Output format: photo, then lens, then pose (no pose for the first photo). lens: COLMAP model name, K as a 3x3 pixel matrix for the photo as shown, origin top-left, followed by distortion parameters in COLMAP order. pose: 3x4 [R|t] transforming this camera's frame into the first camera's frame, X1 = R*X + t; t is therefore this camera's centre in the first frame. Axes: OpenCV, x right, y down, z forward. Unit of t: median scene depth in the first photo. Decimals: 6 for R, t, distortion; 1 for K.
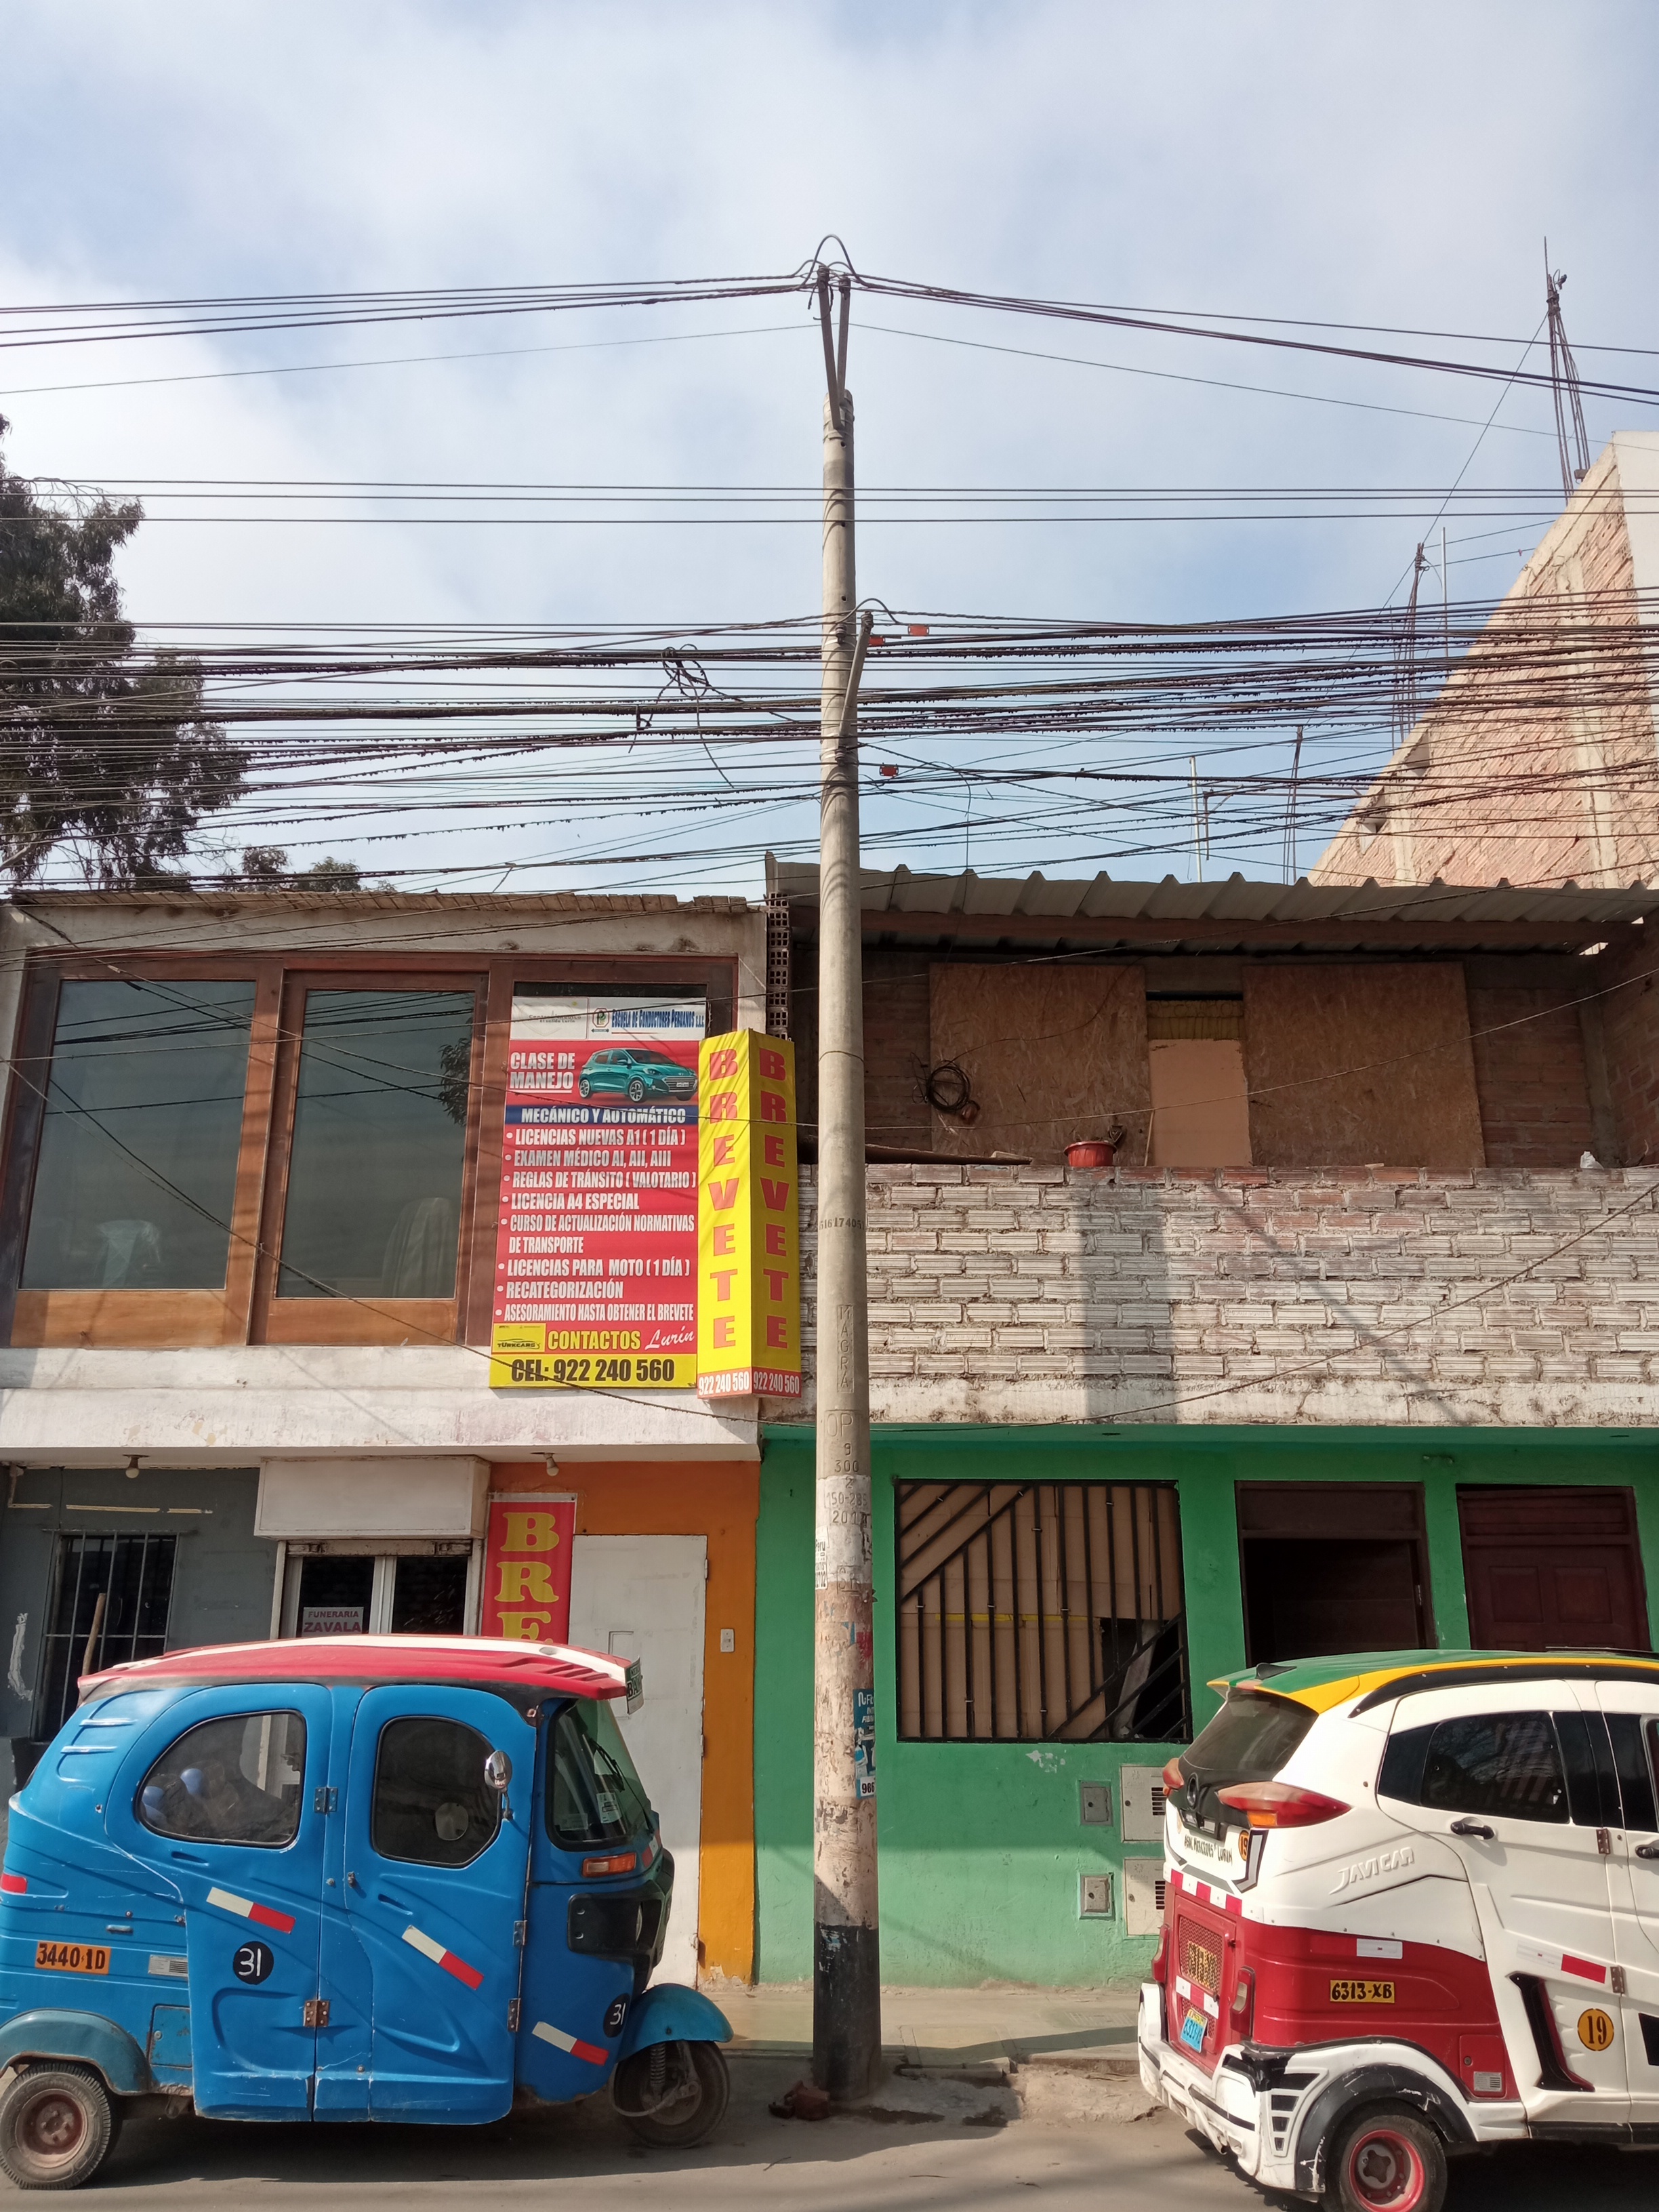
lens RADIAL K [[1791.5, 0, 815.2], [0, 1791.5, 1097.4], [0, 0, 1]] dist [0.116307, -0.220008]
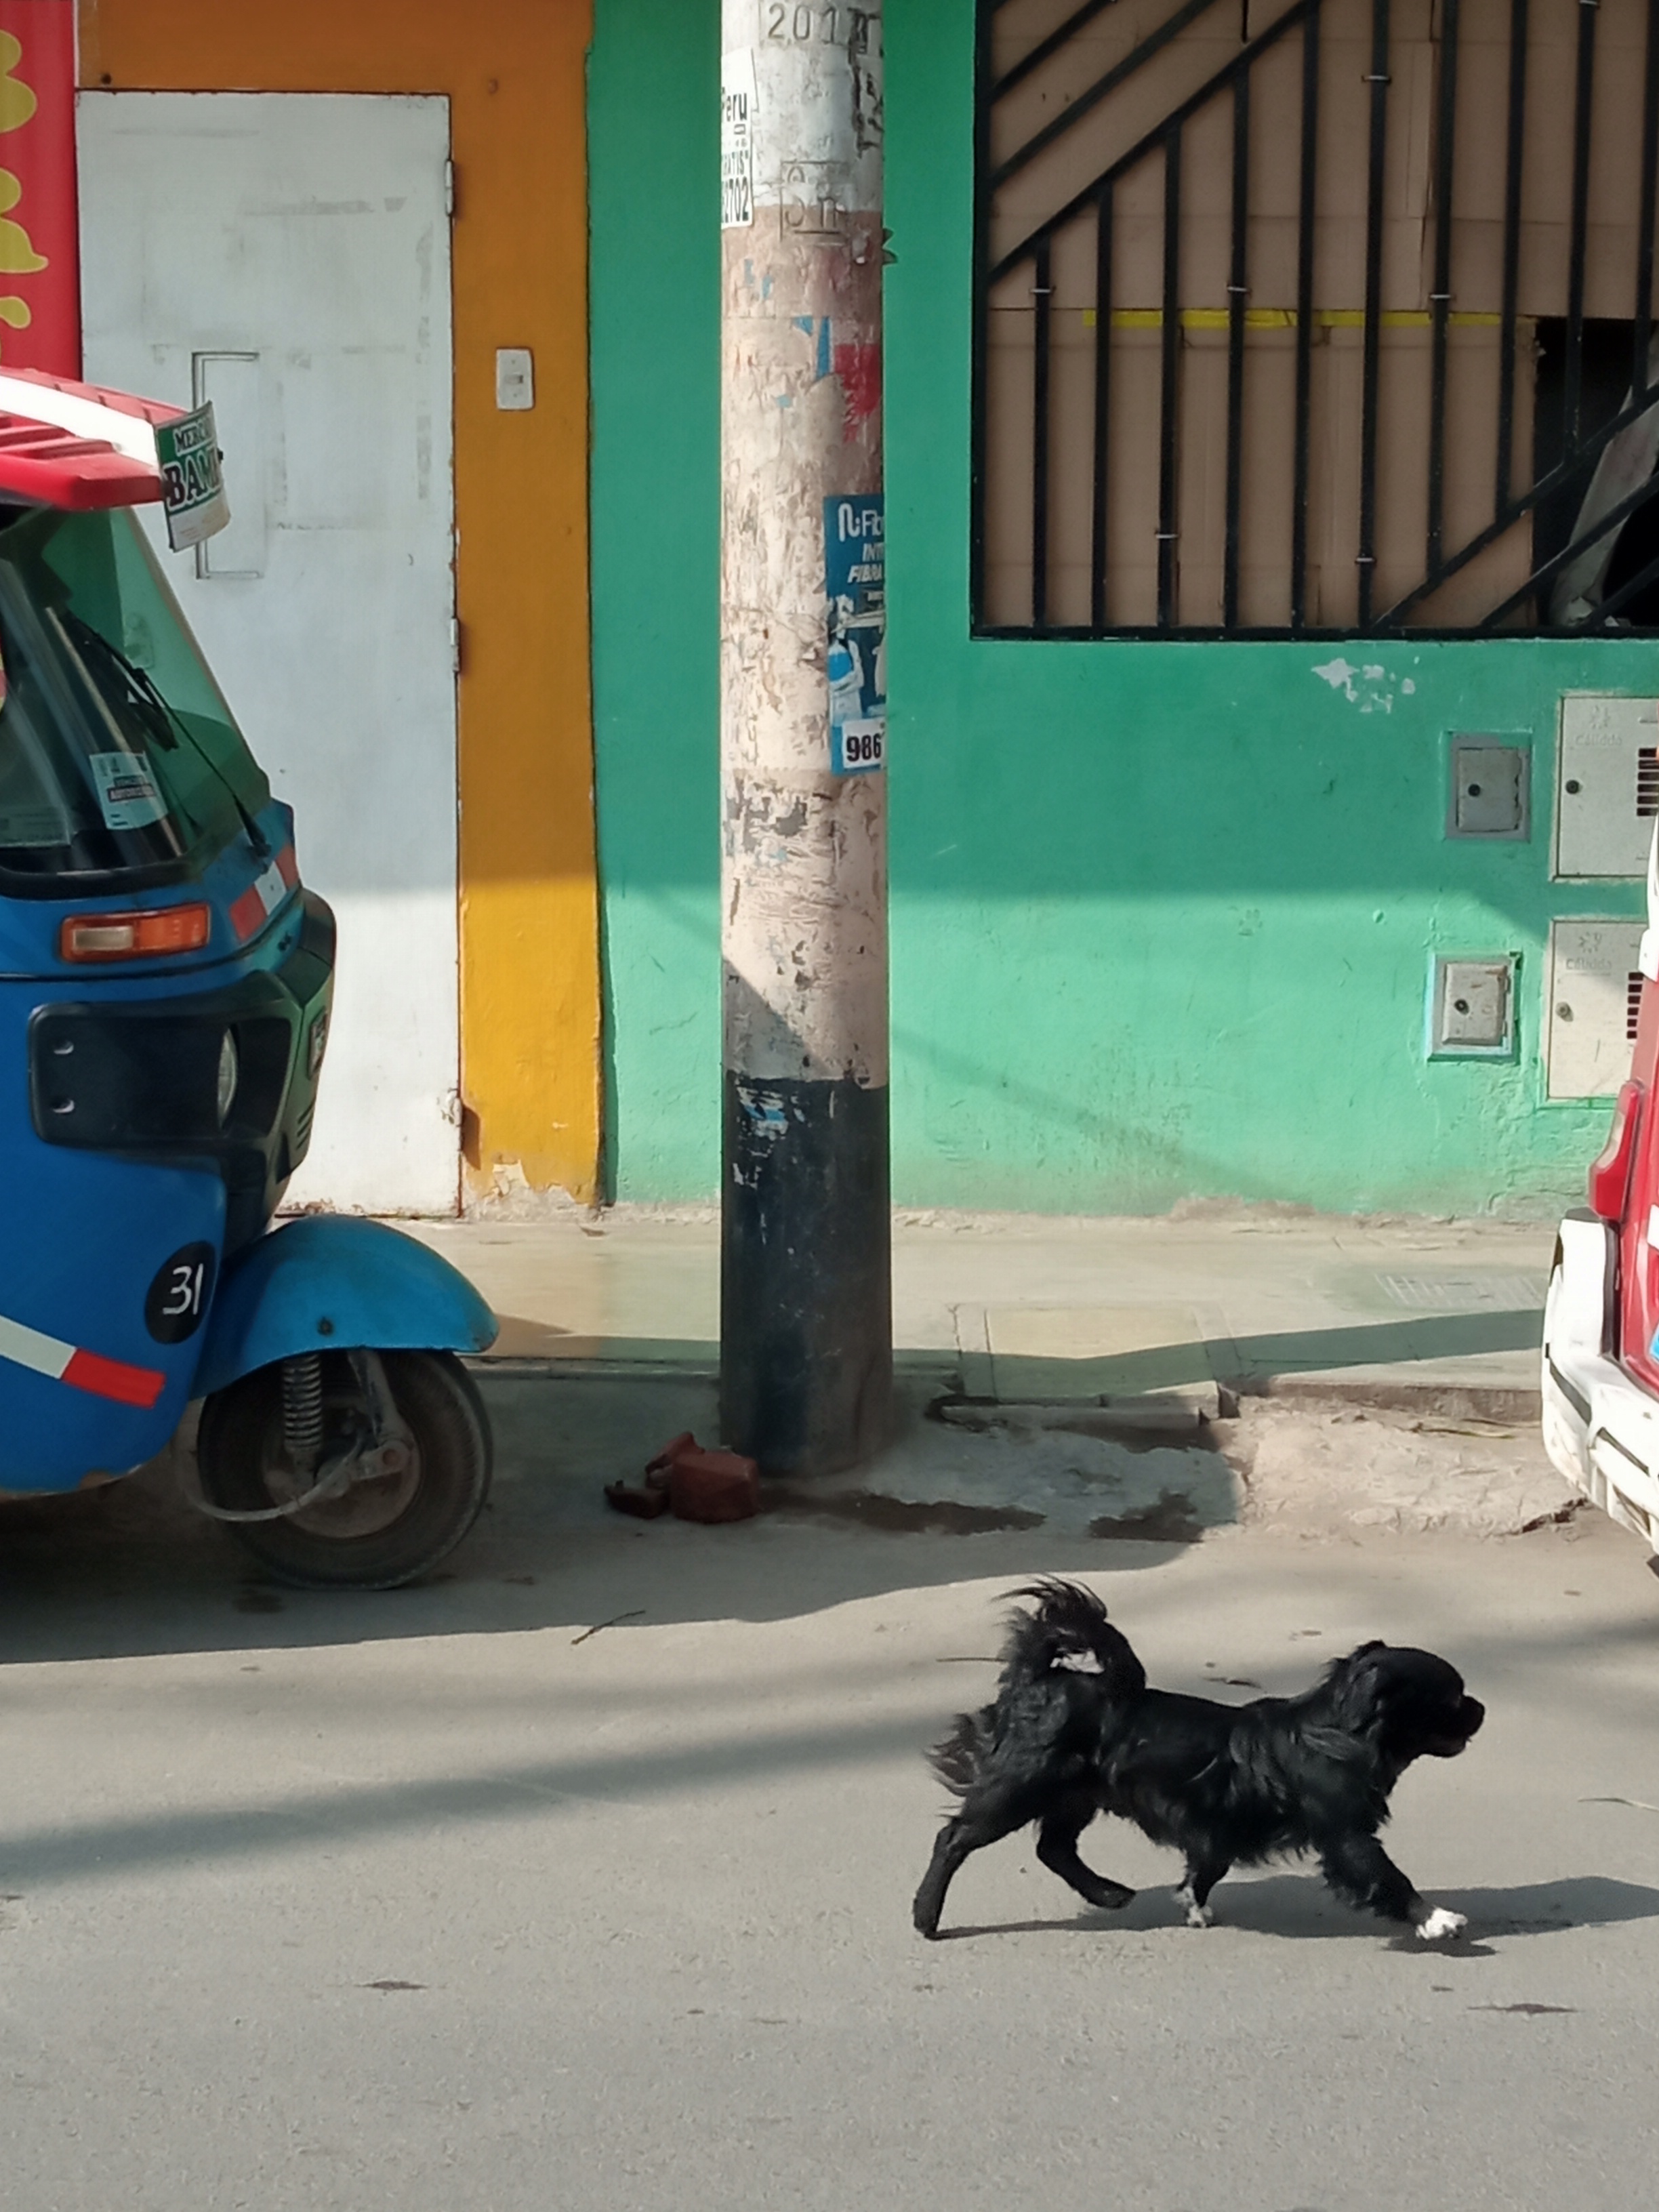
lens RADIAL K [[4409.9, 0, 854.5], [0, 4409.9, 1017.4], [0, 0, 1]] dist [0.125440, -0.134406]
pose [[0.999901, 0.004287, -0.013421, 0.035041], [0.001568, 0.912788, 0.408431, 0.054622], [0.014002, -0.408411, 0.912691, 0.134249]]
